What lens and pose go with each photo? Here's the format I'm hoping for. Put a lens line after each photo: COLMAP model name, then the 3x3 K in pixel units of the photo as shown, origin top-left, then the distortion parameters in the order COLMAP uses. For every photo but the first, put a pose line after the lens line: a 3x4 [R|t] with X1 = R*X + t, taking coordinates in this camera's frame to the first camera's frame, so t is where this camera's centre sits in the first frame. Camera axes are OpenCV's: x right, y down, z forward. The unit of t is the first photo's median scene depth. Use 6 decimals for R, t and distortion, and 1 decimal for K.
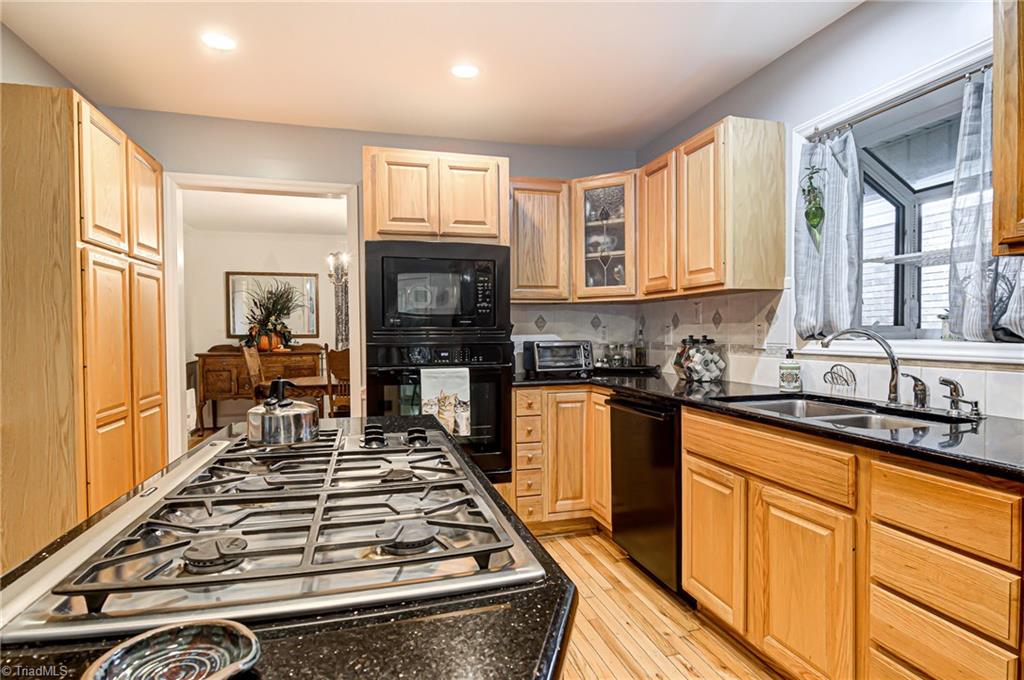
lens RADIAL K [[550.5, 0, 509.9], [0, 550.5, 347.1], [0, 0, 1]] dist [0.005458, -0.006479]
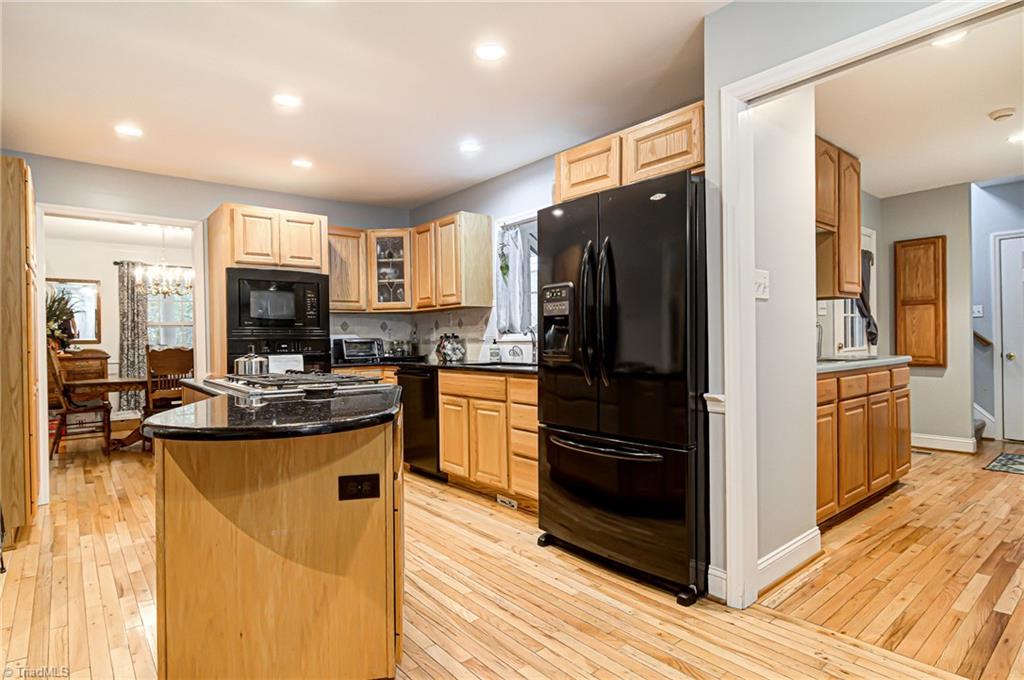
lens RADIAL K [[550.5, 0, 511.5], [0, 550.5, 347.0], [0, 0, 1]] dist [0.005458, -0.006479]
pose [[0.916396, -0.009162, 0.400169, -0.147903], [0.017569, 0.999695, -0.017344, 0.051094], [-0.399888, 0.022925, 0.916277, -0.583075]]
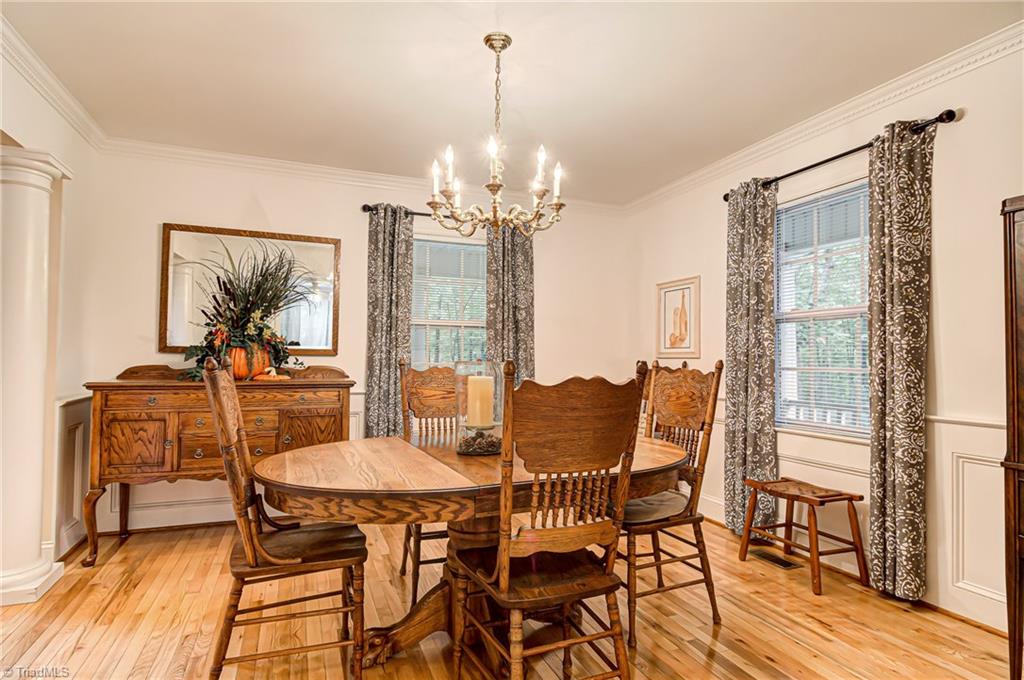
lens RADIAL K [[550.5, 0, 511.4], [0, 550.5, 345.0], [0, 0, 1]] dist [0.005458, -0.006479]
pose [[0.994038, 0.022617, 0.106665, -0.582311], [-0.016617, 0.998247, -0.056808, 0.001271], [-0.107763, 0.054697, 0.992671, 1.096303]]
